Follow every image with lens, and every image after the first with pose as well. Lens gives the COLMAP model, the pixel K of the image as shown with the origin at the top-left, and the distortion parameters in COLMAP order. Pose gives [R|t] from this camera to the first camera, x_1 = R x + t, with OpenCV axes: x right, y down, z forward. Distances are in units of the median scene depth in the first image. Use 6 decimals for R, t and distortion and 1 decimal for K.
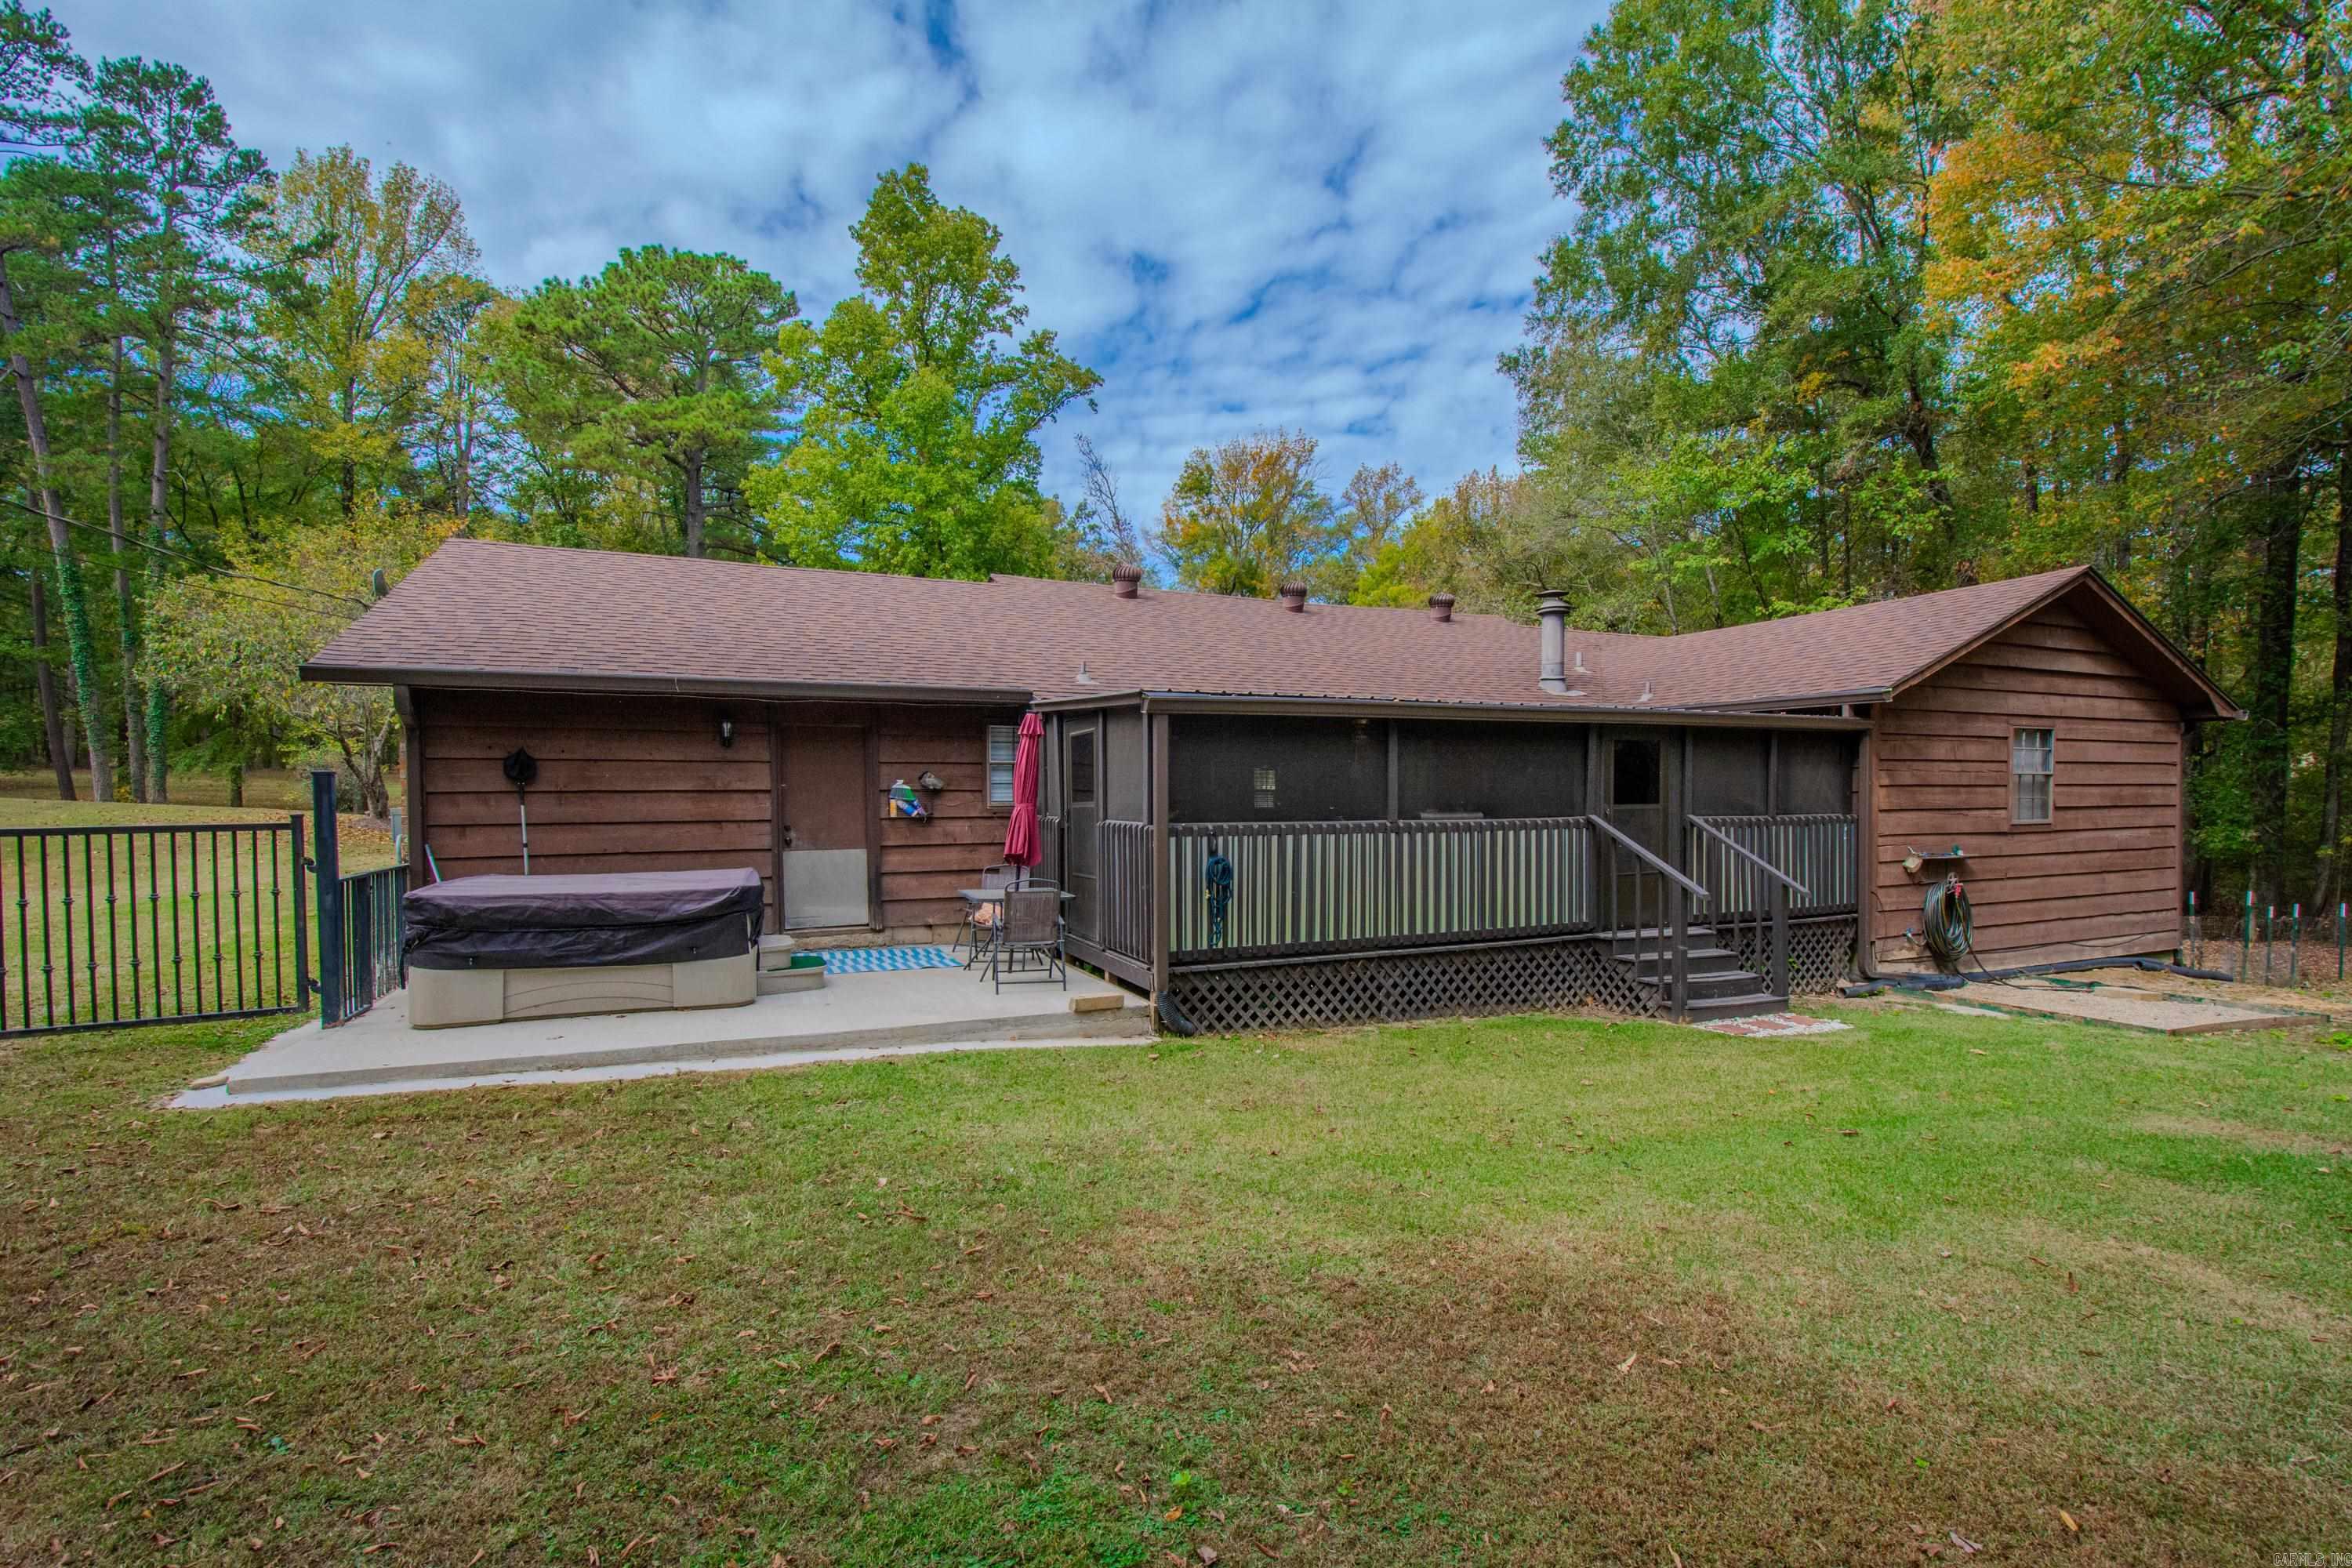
lens RADIAL K [[1024.3, 0, 1175.4], [0, 1024.3, 793.0], [0, 0, 1]] dist [0.001852, -0.000015]
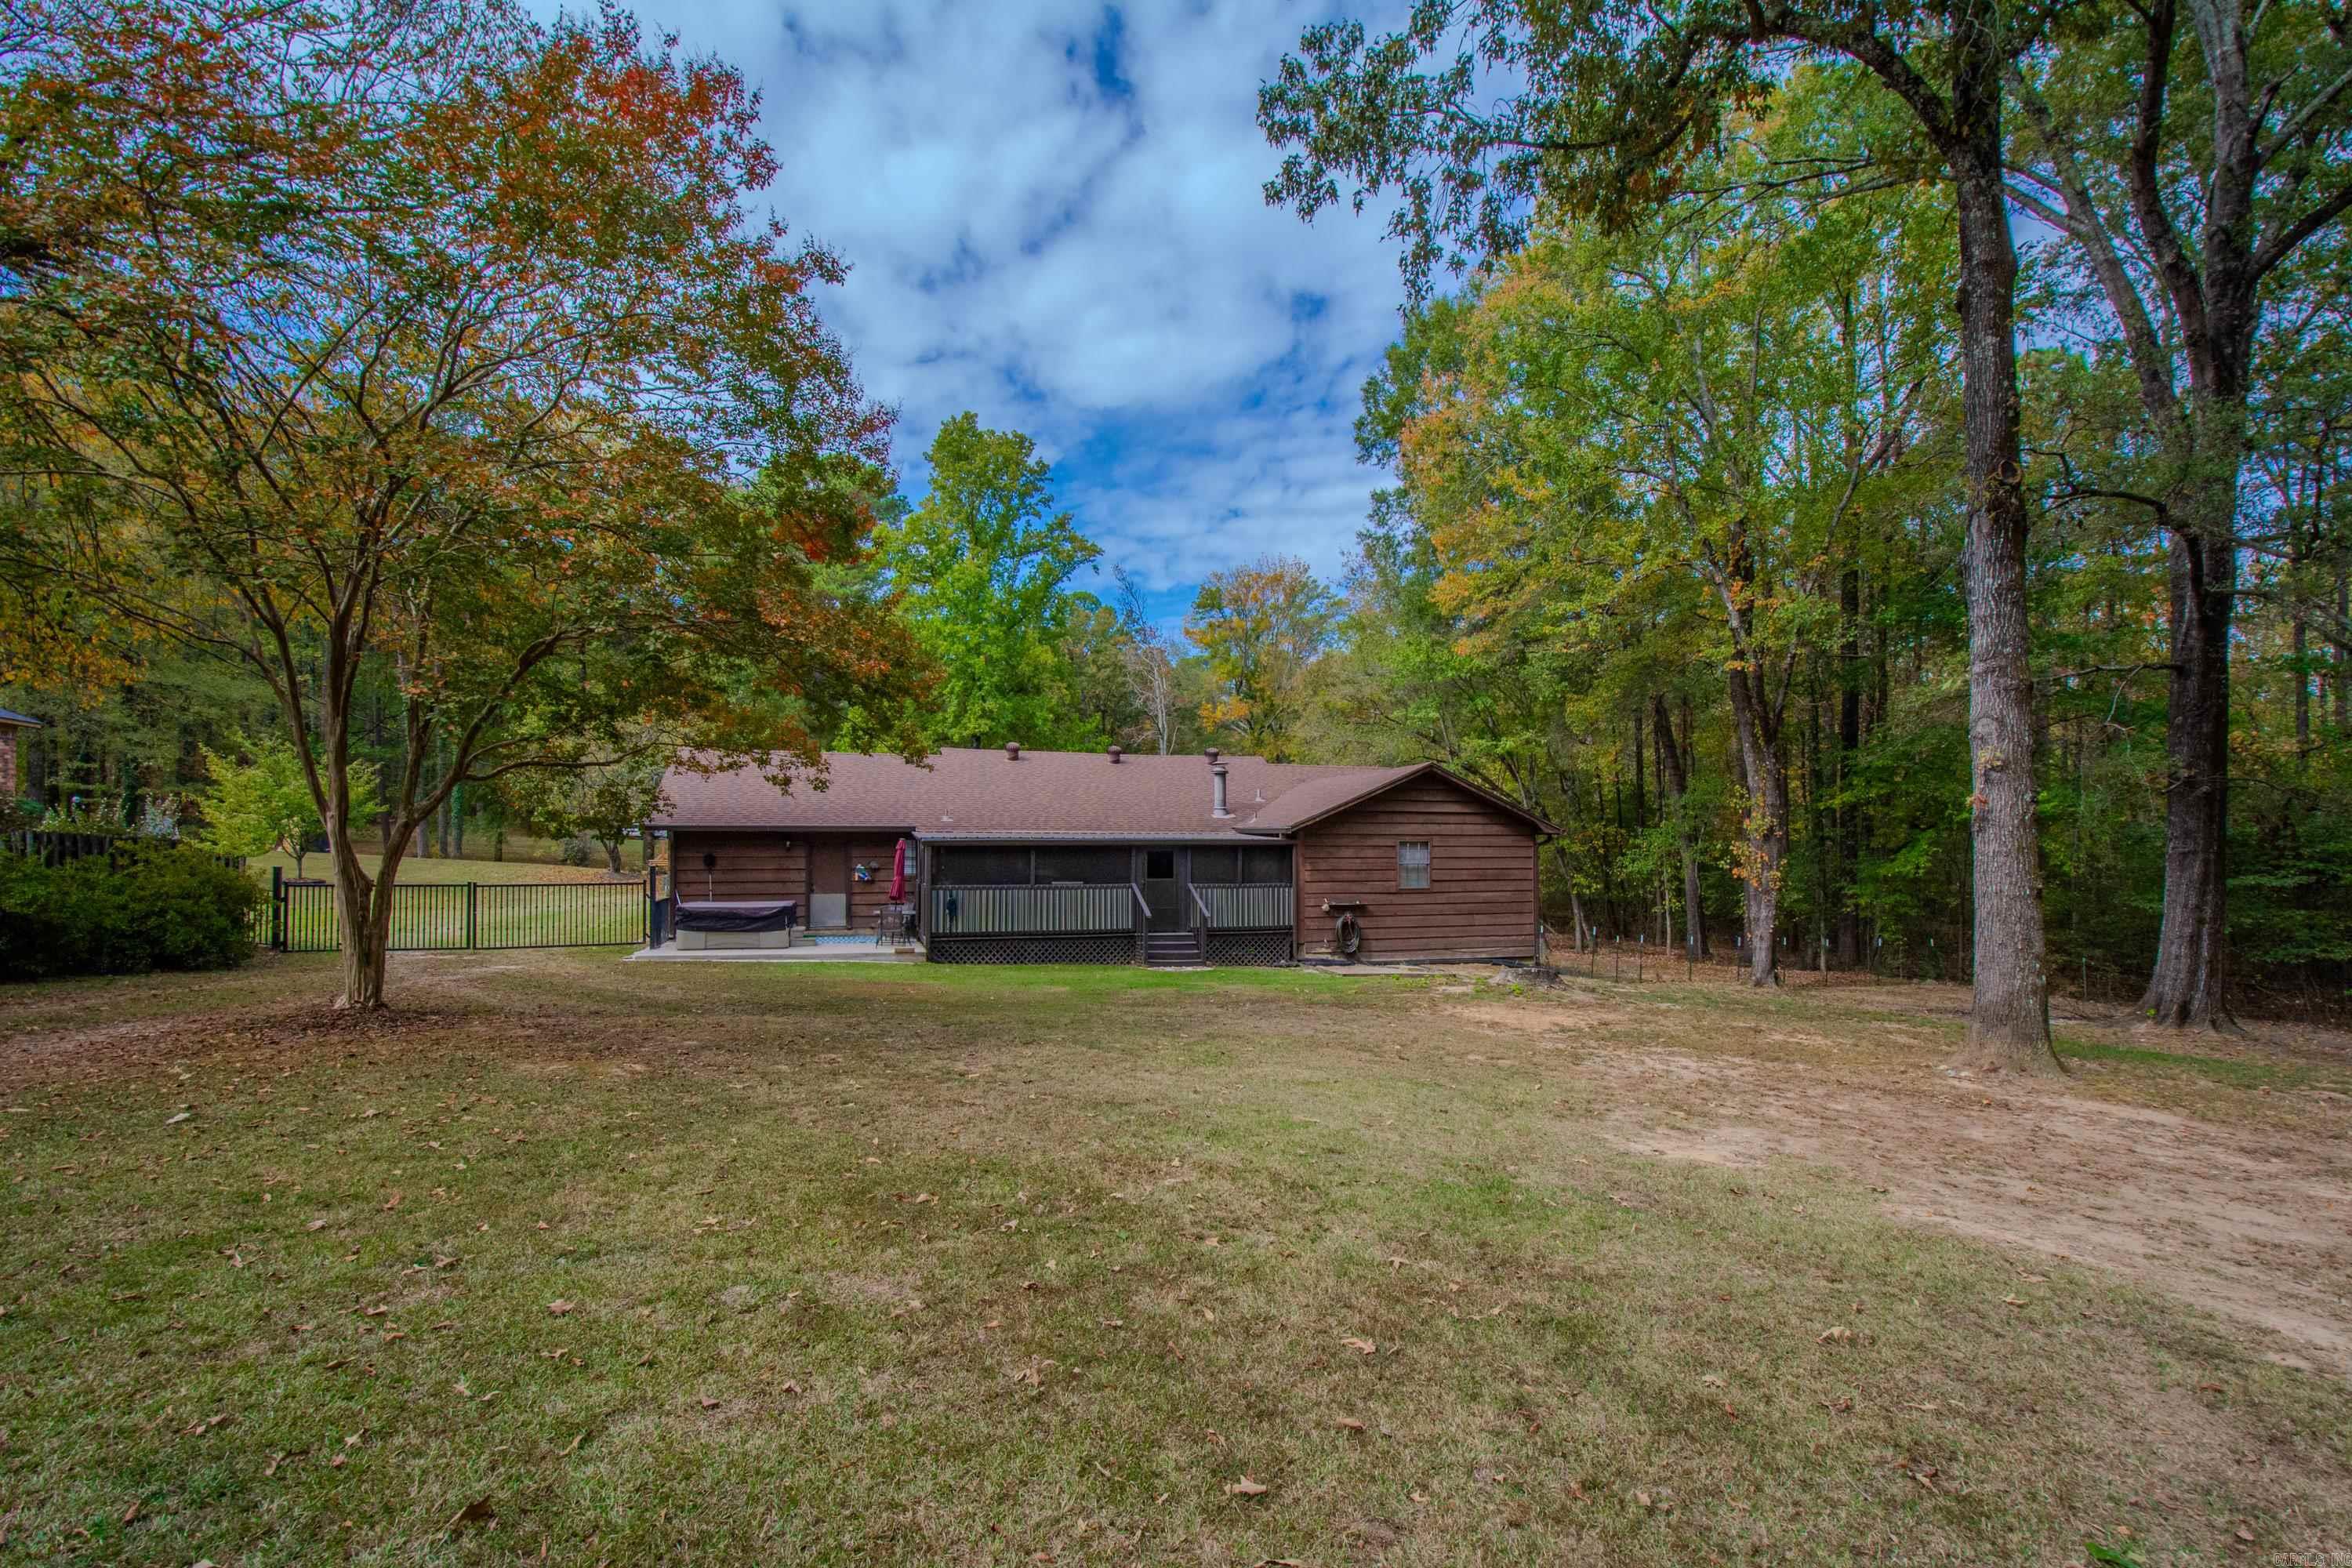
lens RADIAL K [[1031.4, 0, 1176.0], [0, 1031.4, 784.0], [0, 0, 1]] dist [-0.000128, 0.000159]
pose [[0.992506, -0.000332, -0.122195, 0.689789], [-0.006617, 0.998383, -0.056460, -0.063489], [0.122016, 0.056846, 0.990899, -1.178989]]
